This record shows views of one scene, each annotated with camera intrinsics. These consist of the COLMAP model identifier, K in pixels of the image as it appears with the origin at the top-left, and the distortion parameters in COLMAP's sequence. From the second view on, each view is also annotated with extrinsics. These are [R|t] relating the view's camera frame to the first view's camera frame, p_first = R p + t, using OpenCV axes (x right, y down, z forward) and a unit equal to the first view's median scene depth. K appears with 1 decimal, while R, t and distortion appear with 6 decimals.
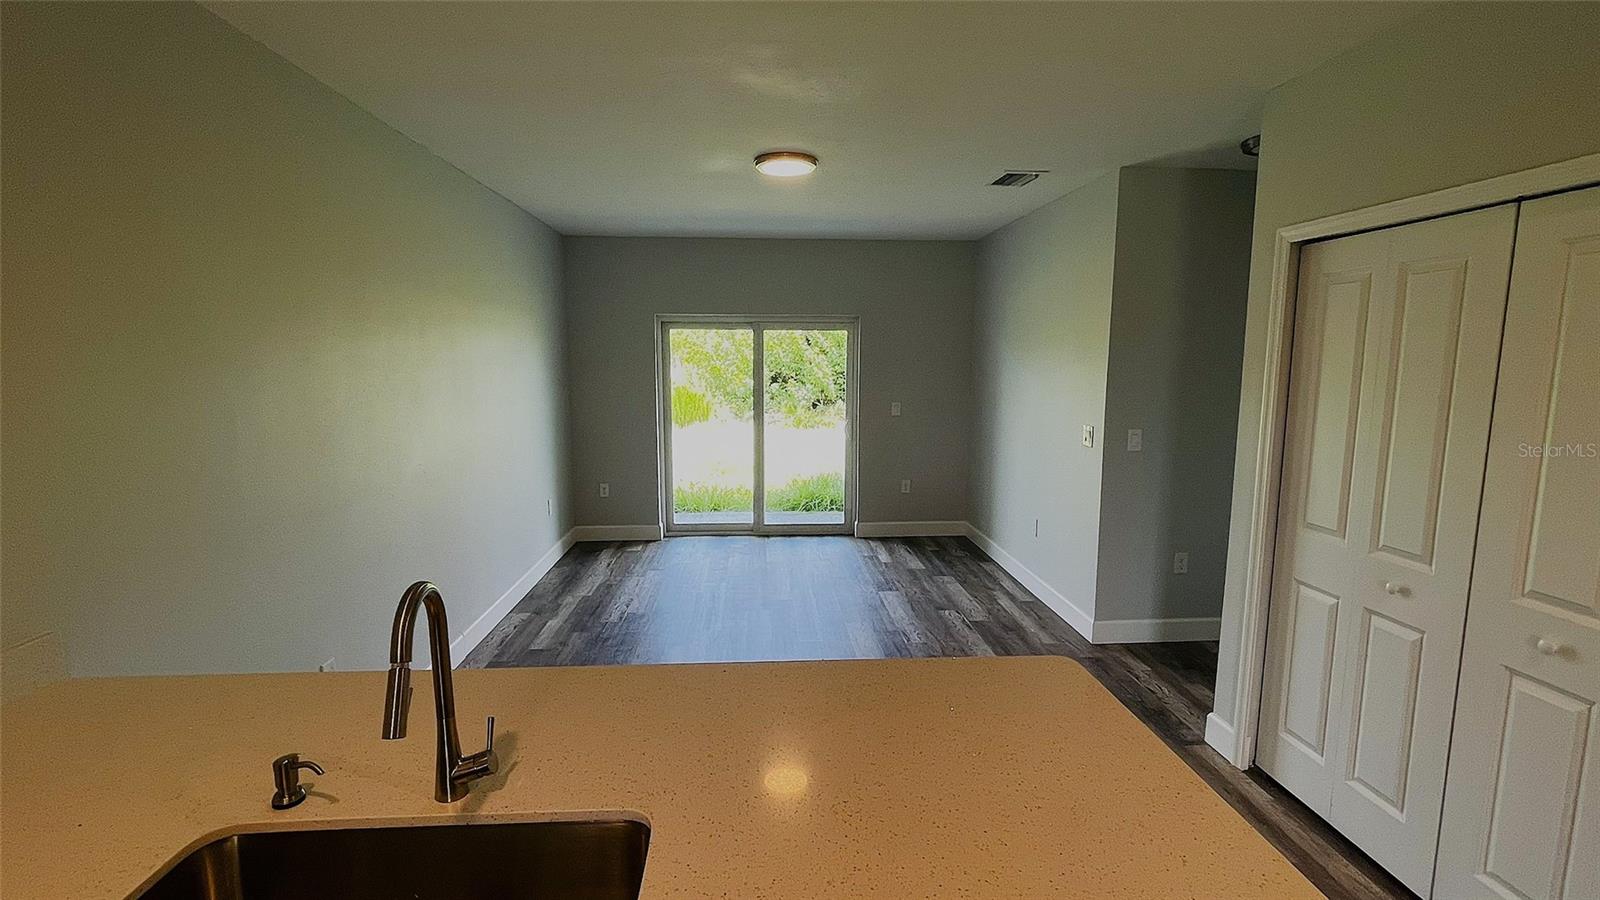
lens RADIAL K [[710.0, 0, 804.6], [0, 710.0, 452.0], [0, 0, 1]] dist [-0.001785, -0.000236]
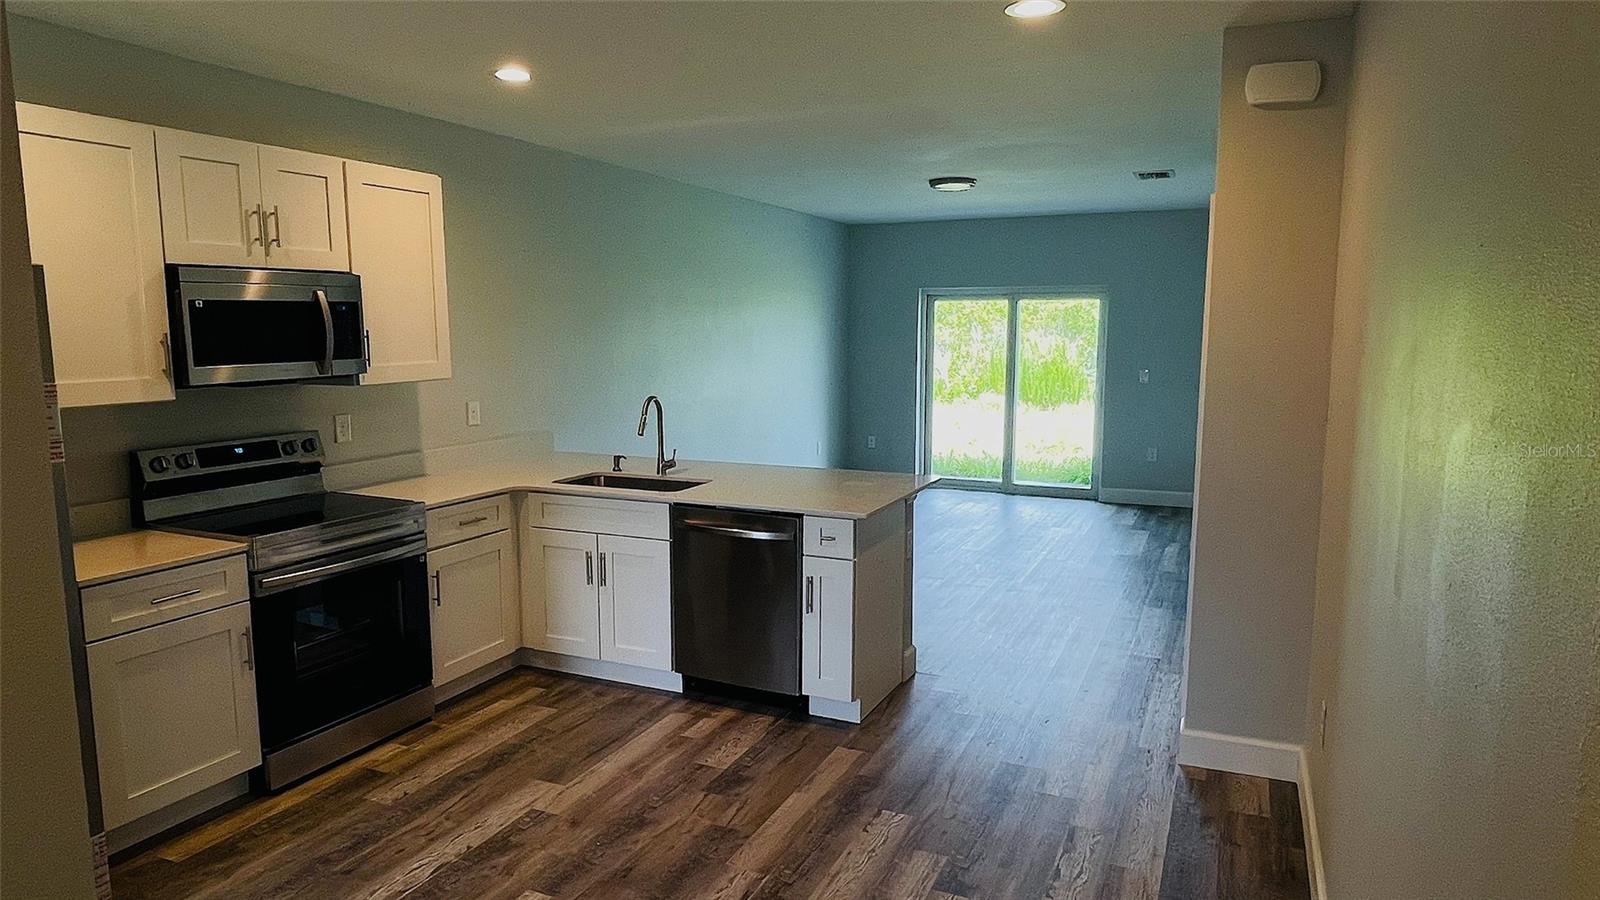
lens RADIAL K [[966.0, 0, 799.6], [0, 966.0, 451.3], [0, 0, 1]] dist [0.000873, -0.000012]
pose [[0.873901, 0.054230, -0.483070, 0.367669], [-0.056976, 0.998335, 0.009001, 0.060622], [0.482754, 0.019657, 0.875536, -0.424337]]
